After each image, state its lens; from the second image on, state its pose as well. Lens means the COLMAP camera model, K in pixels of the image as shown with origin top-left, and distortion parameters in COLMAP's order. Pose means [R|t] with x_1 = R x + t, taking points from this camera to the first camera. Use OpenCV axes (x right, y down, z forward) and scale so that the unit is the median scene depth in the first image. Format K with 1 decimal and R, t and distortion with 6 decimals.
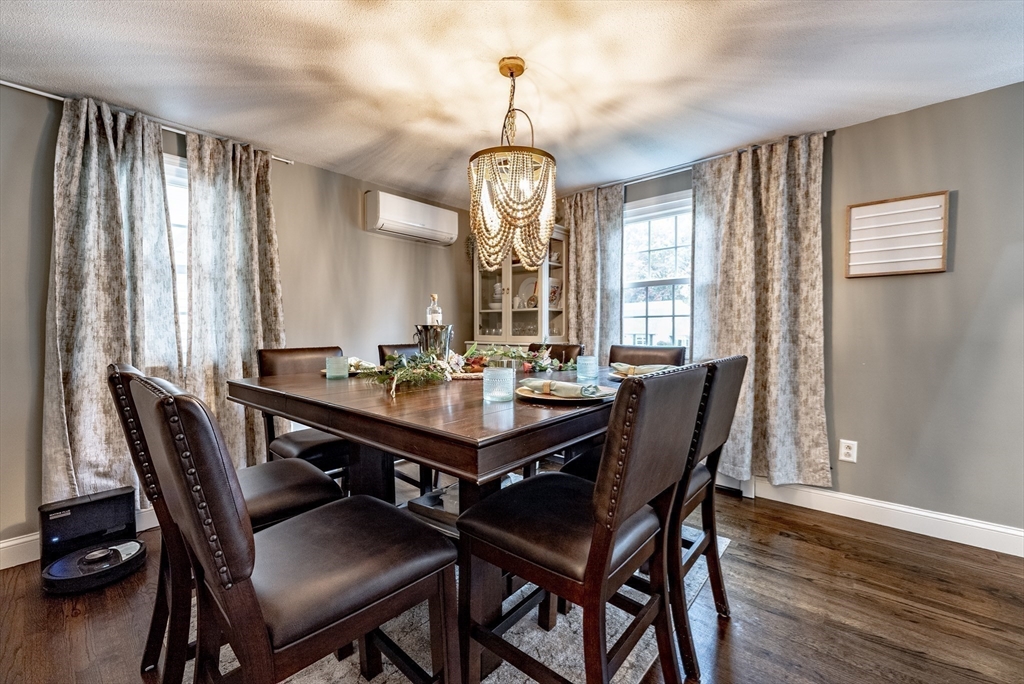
lens RADIAL K [[414.5, 0, 514.0], [0, 414.5, 342.7], [0, 0, 1]] dist [-0.000335, 0.000208]
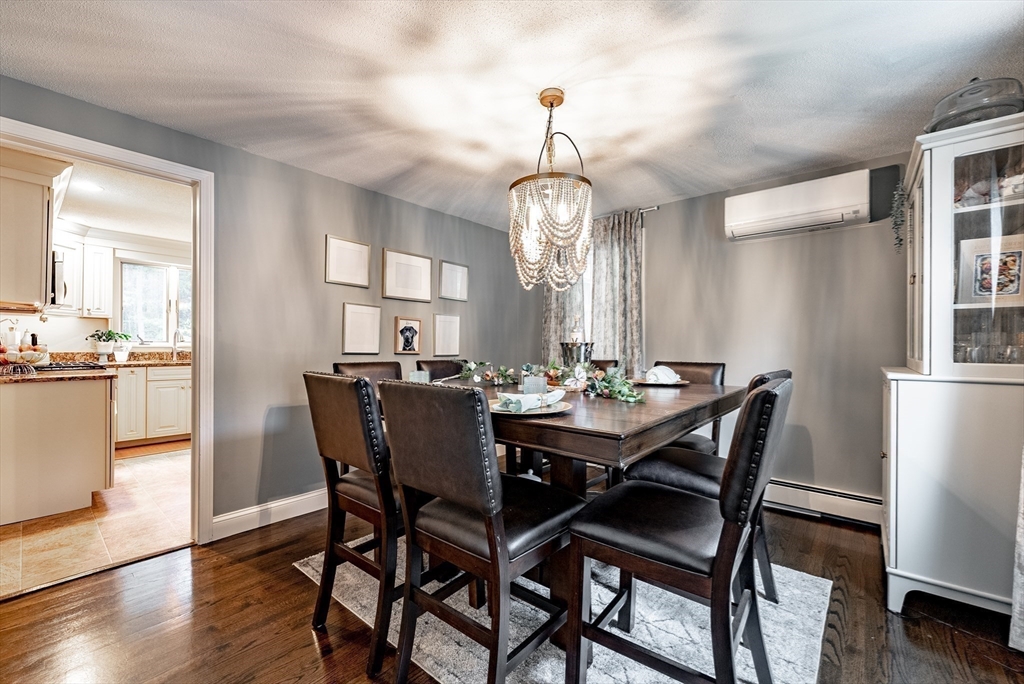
lens RADIAL K [[414.5, 0, 514.0], [0, 414.5, 342.7], [0, 0, 1]] dist [-0.000335, 0.000208]
pose [[0.011974, 0.000103, -0.999928, 0.768206], [-0.037405, 0.999300, -0.000345, -0.029389], [0.999228, 0.037407, 0.011970, 0.673197]]
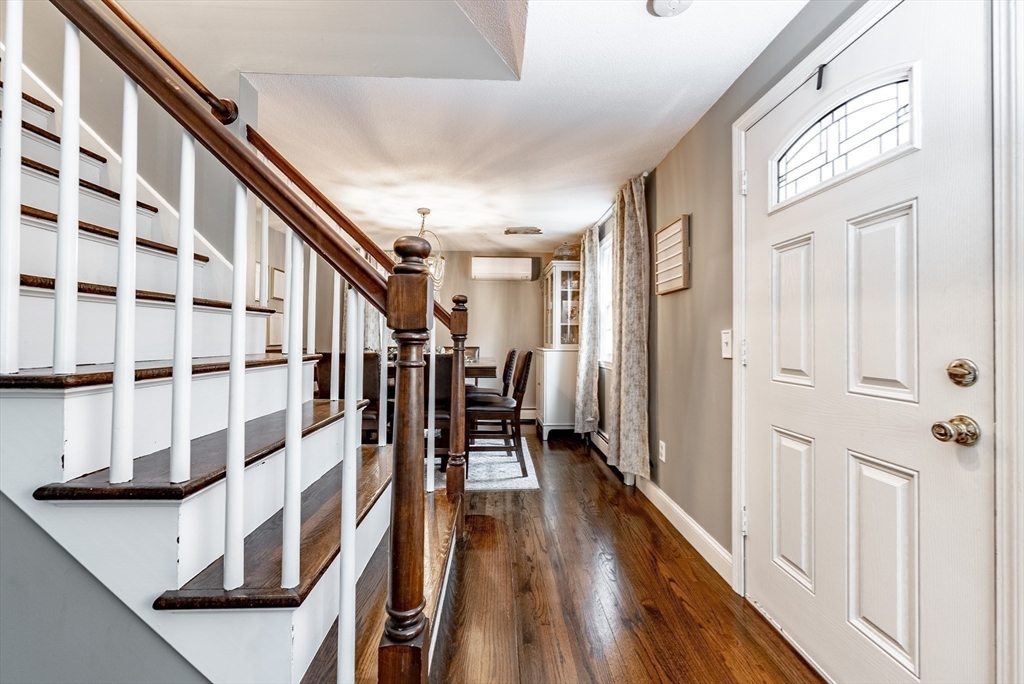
lens RADIAL K [[414.5, 0, 514.0], [0, 414.5, 342.7], [0, 0, 1]] dist [-0.000335, 0.000208]
pose [[0.693965, 0.012954, -0.719893, 1.310211], [-0.027443, 0.999588, -0.008468, -0.009140], [0.719486, 0.025632, 0.694034, -0.061798]]
